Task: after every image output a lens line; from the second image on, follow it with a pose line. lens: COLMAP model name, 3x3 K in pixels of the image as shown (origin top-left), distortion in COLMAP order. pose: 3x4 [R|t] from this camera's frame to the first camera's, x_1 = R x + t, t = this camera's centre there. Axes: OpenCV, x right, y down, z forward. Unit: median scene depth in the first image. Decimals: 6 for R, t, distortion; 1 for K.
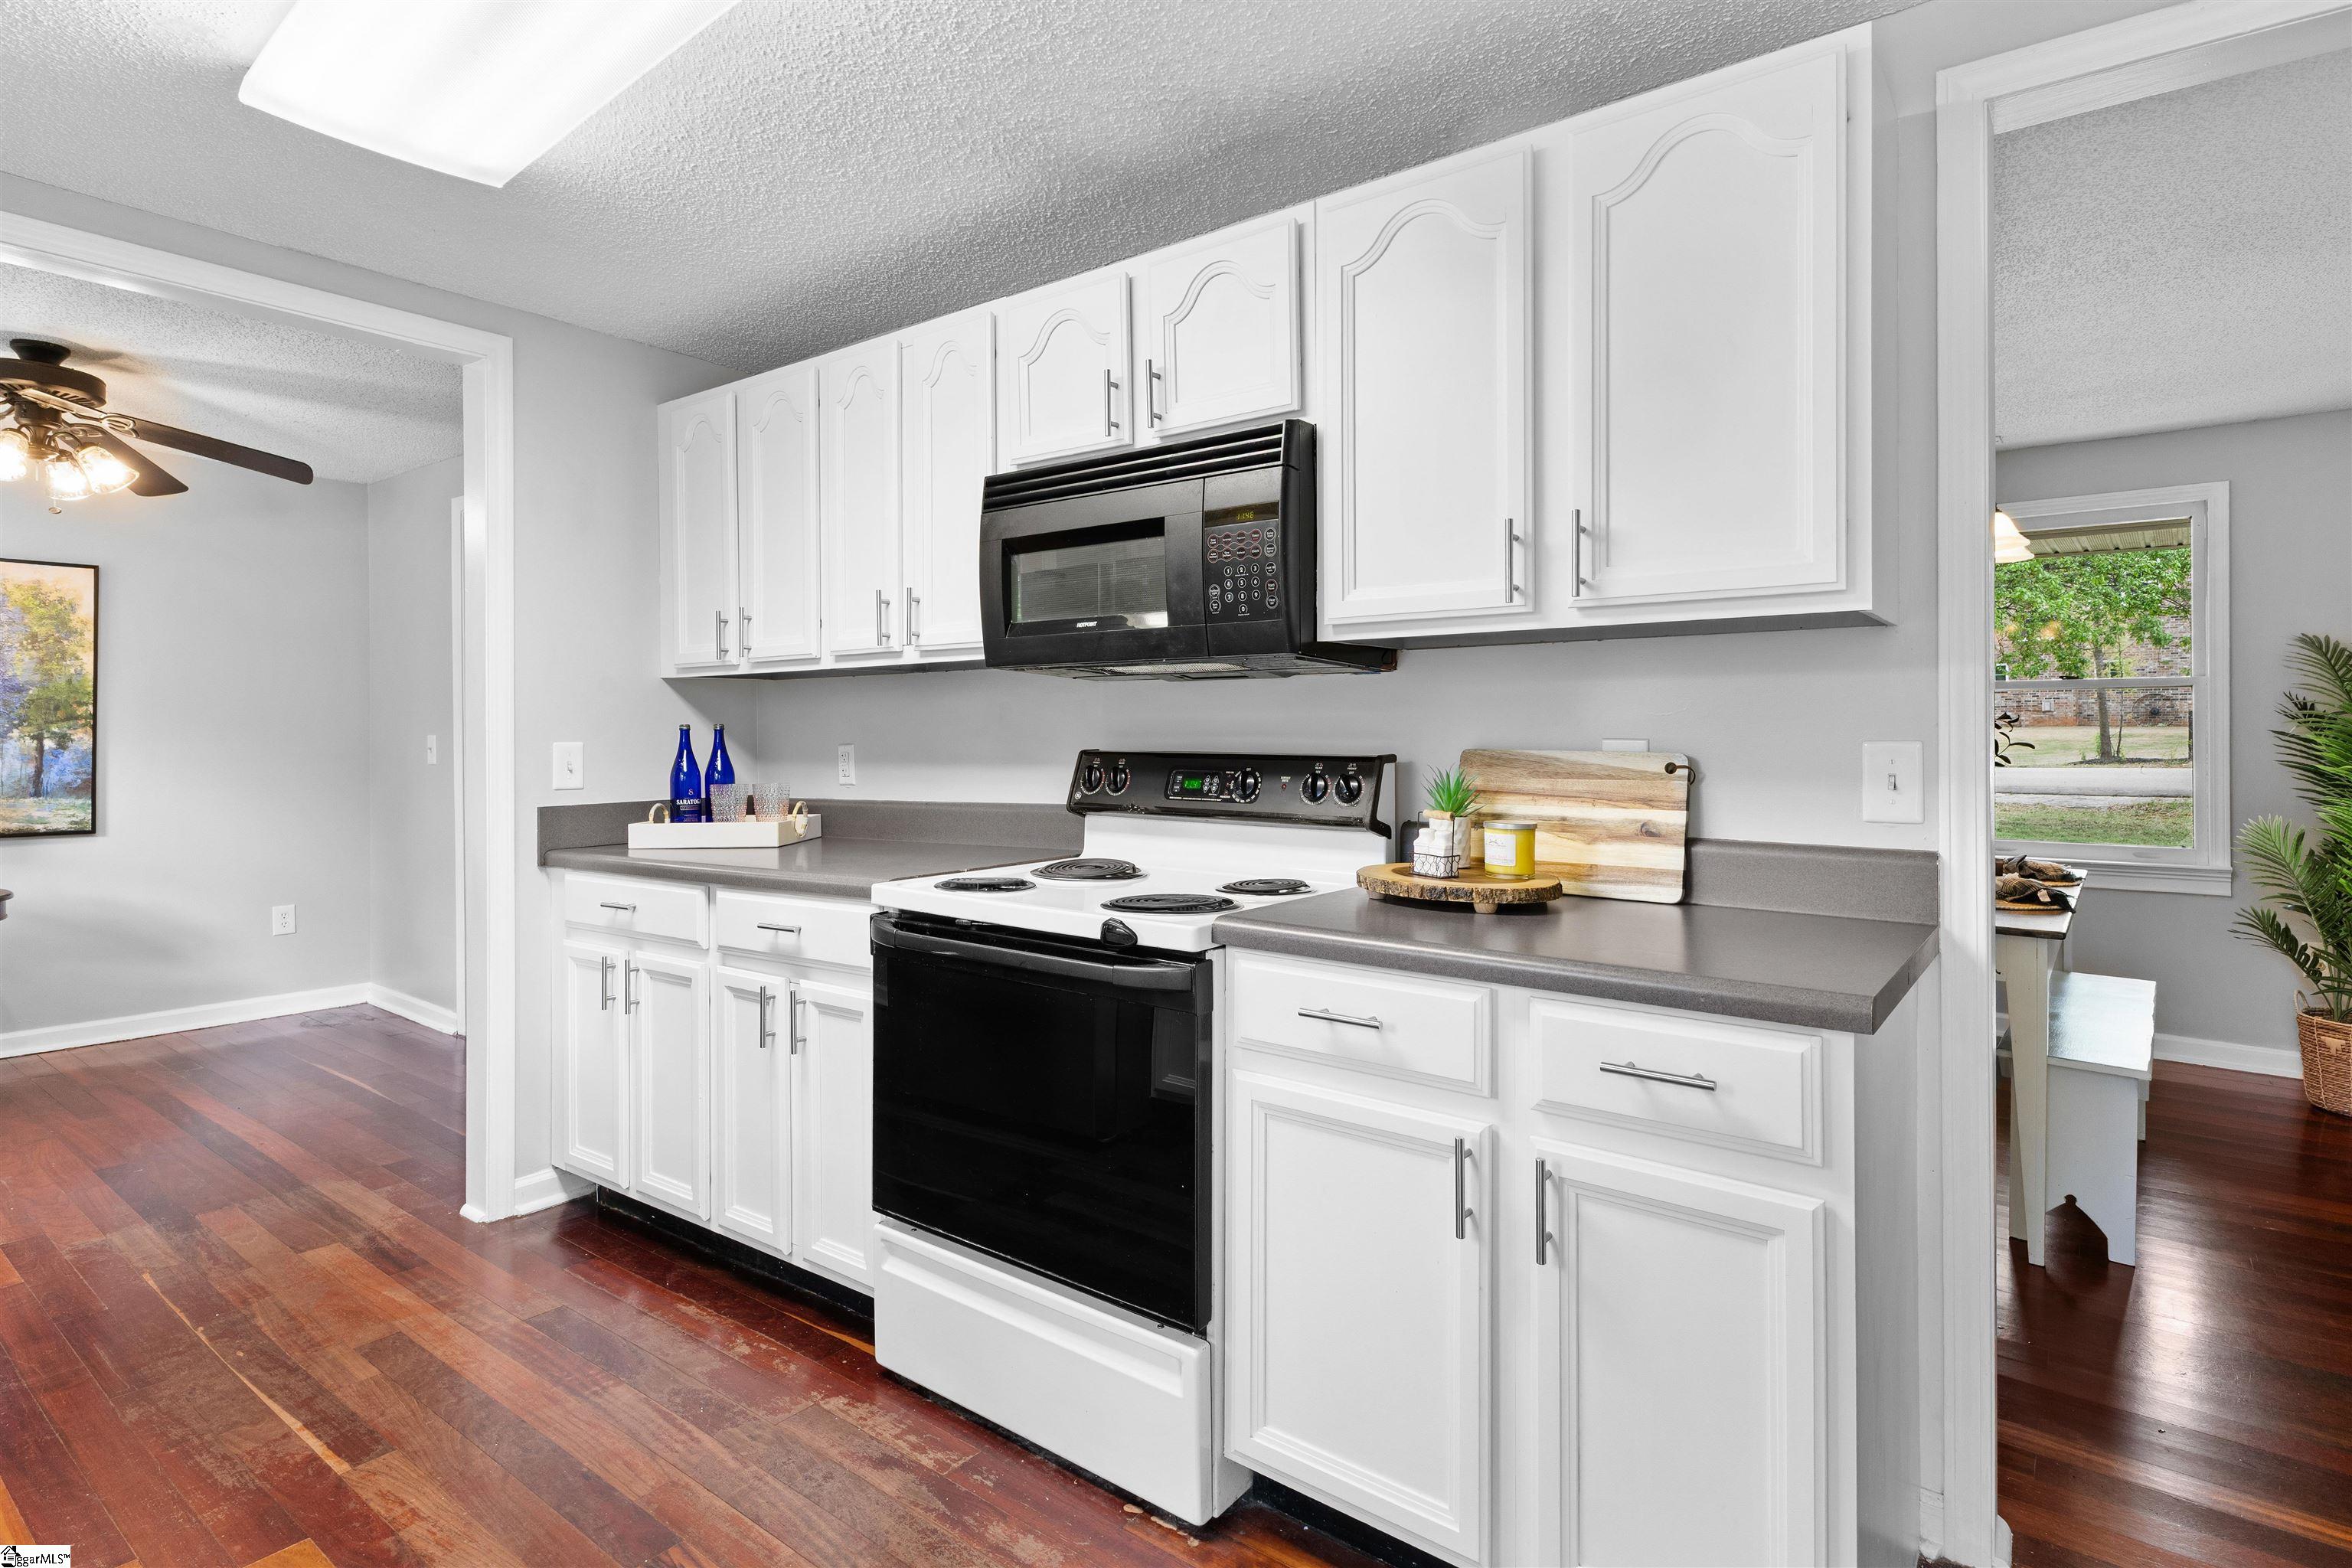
lens RADIAL K [[1205.4, 0, 1185.4], [0, 1205.4, 726.8], [0, 0, 1]] dist [0.015131, -0.002248]
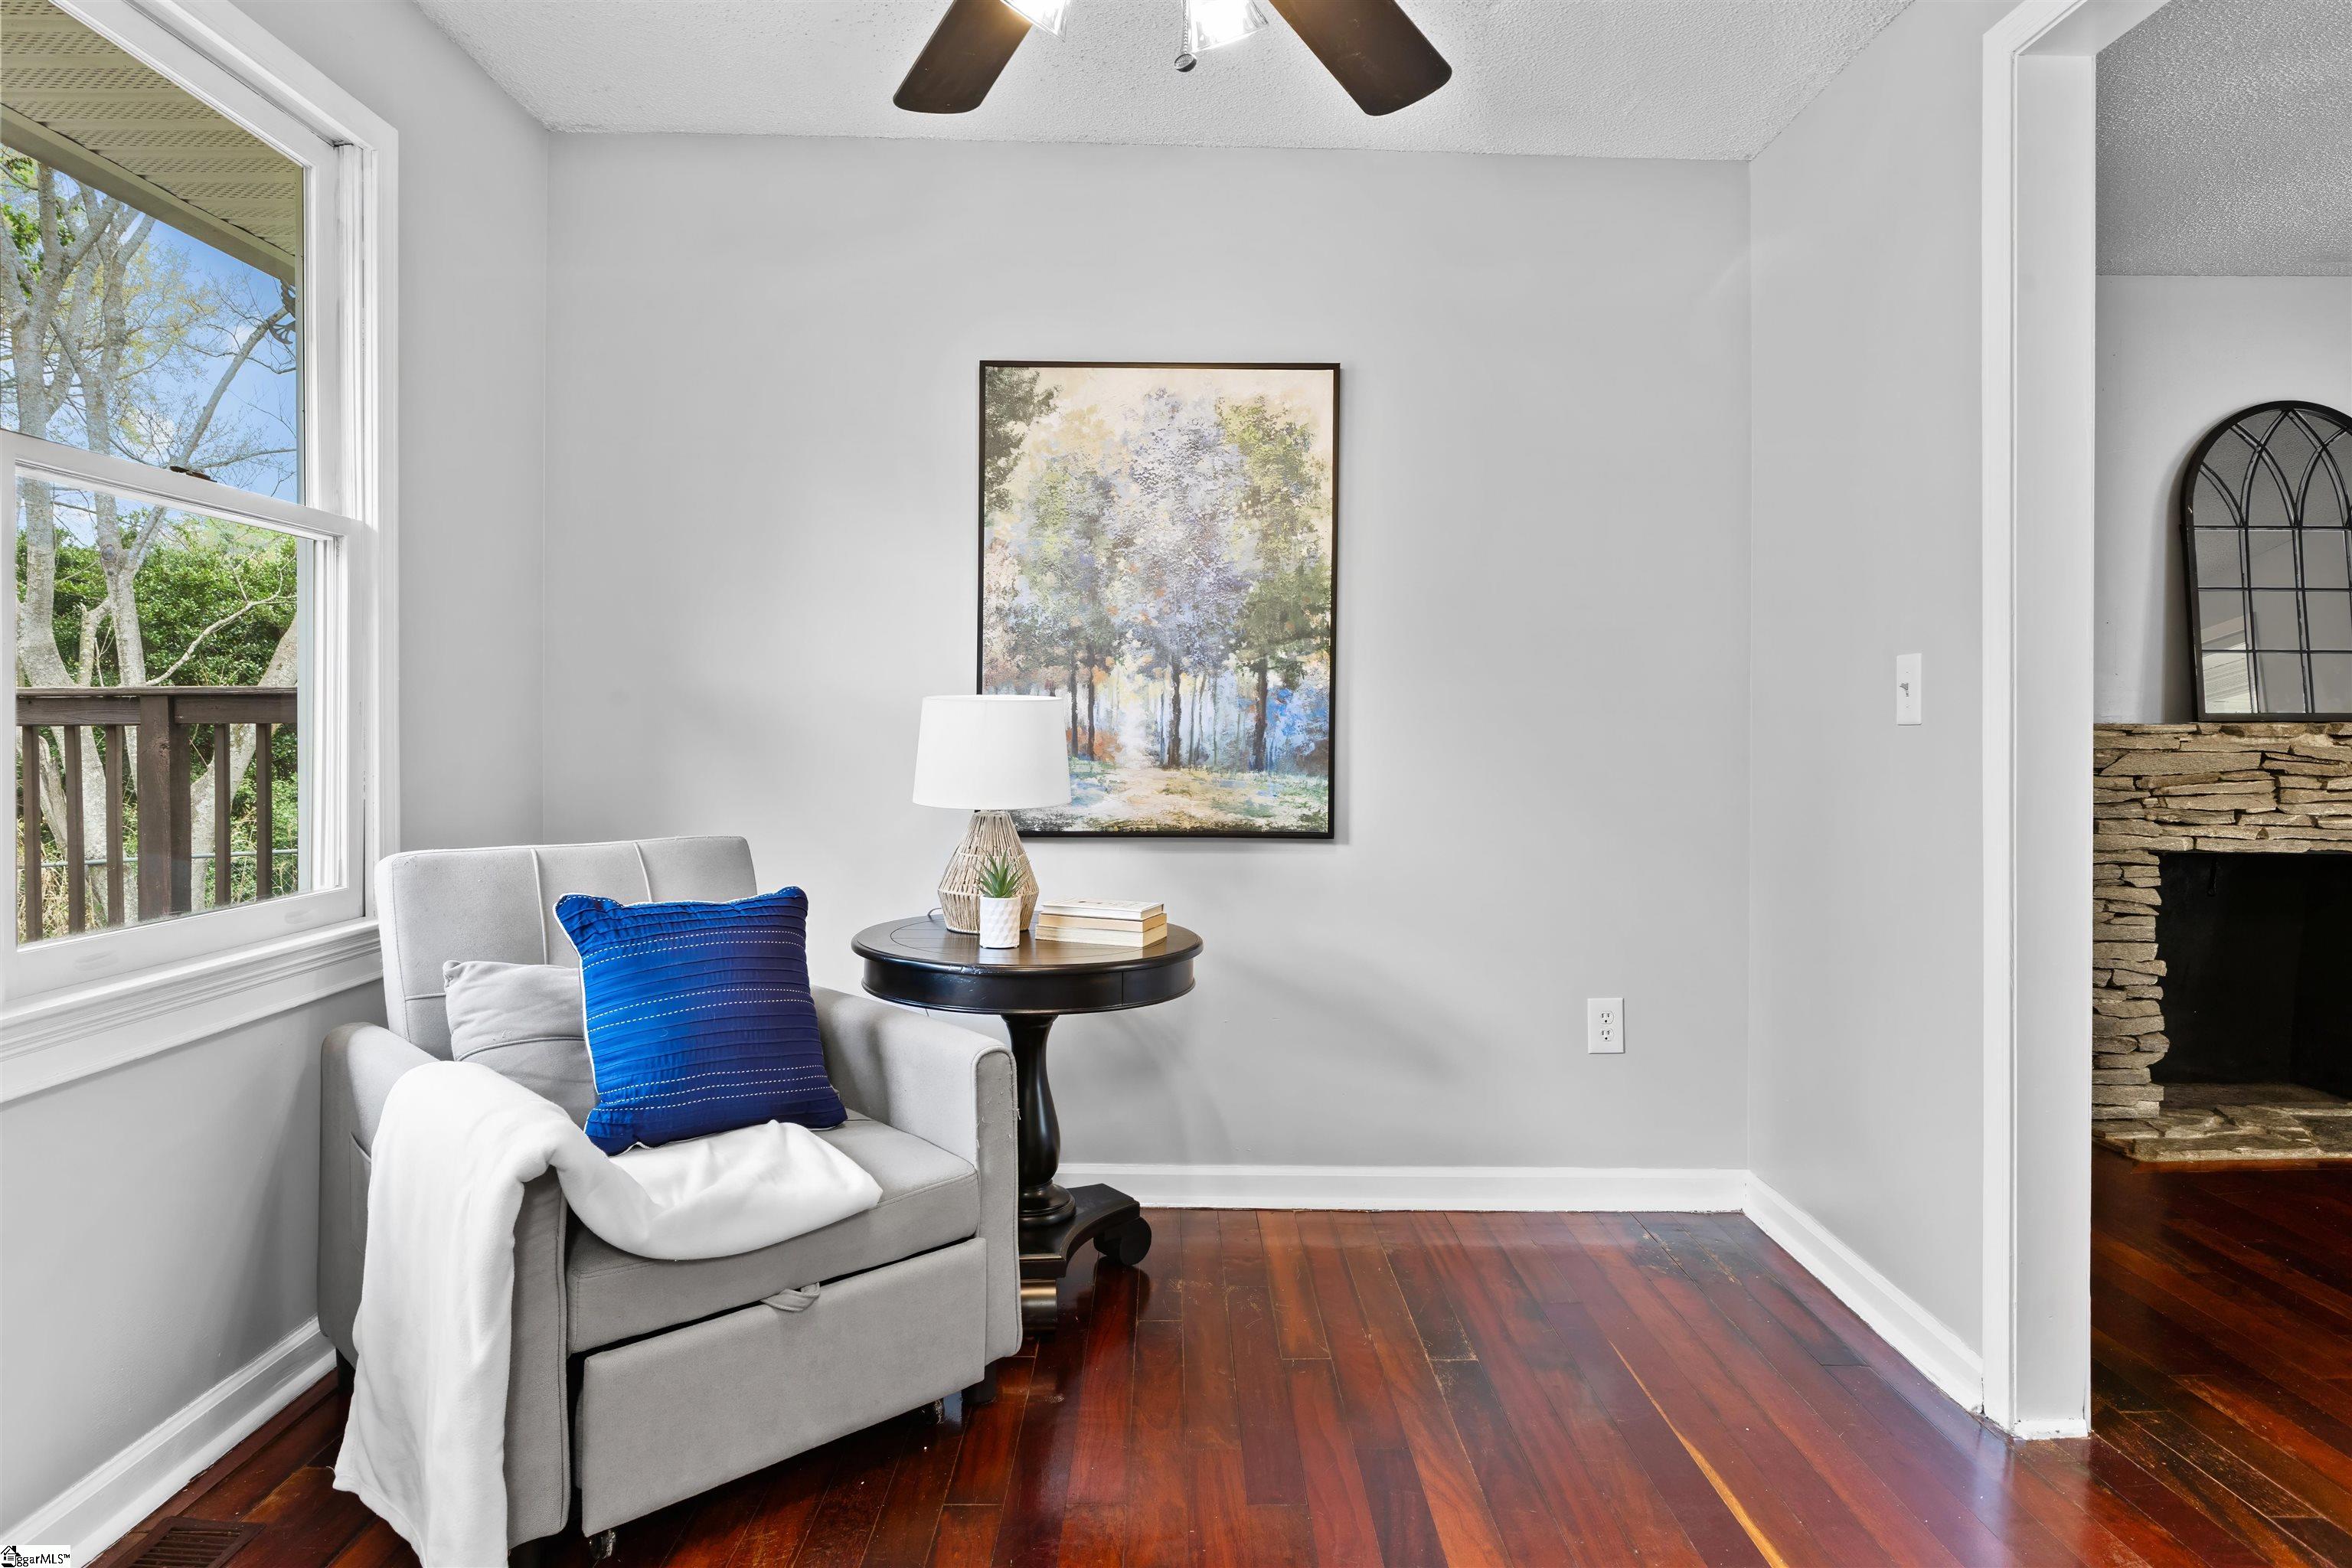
lens RADIAL K [[1437.7, 0, 1209.7], [0, 1437.7, 728.2], [0, 0, 1]] dist [0.005294, 0.000919]
pose [[0.632084, 0.007272, -0.774866, -0.416057], [-0.002210, 0.999969, 0.007582, 0.031414], [0.774897, -0.003080, 0.632080, 0.535928]]
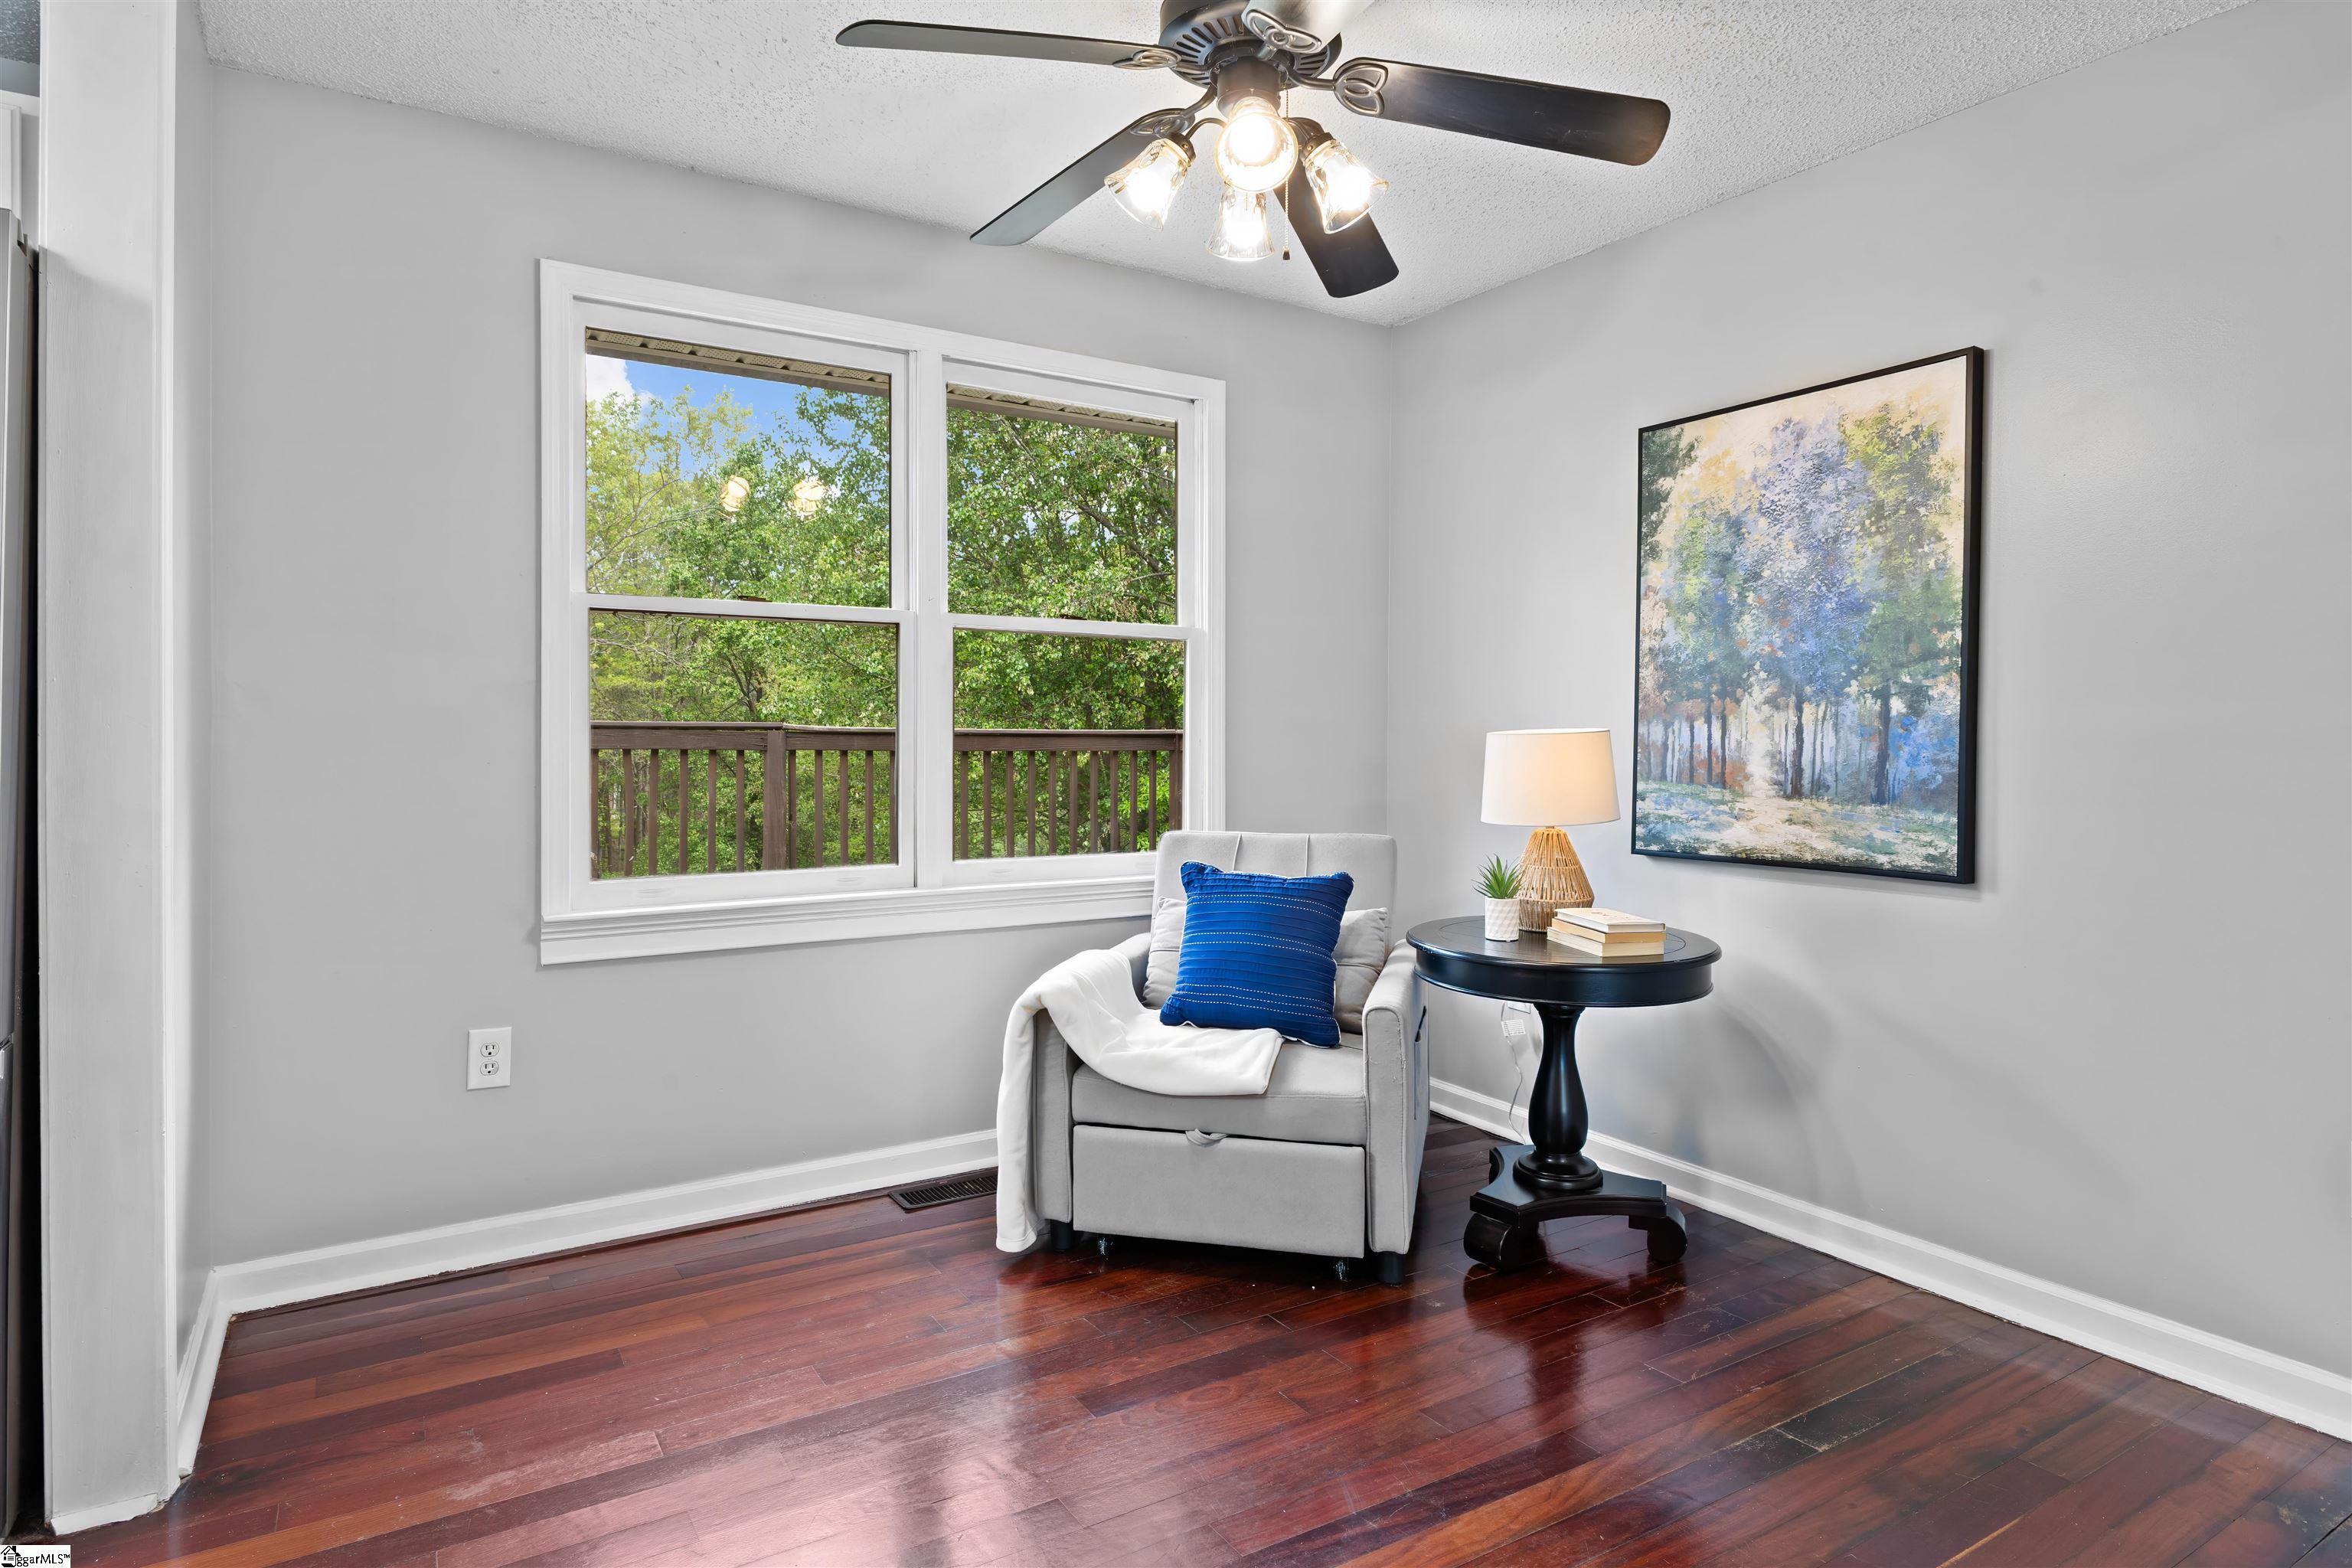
lens RADIAL K [[1343.7, 0, 1204.4], [0, 1343.7, 743.6], [0, 0, 1]] dist [0.000506, 0.000394]
pose [[-0.343881, 0.001998, -0.939011, -0.269810], [0.002567, 0.999996, 0.001188, 0.028437], [0.939010, -0.002002, -0.343885, 0.898683]]
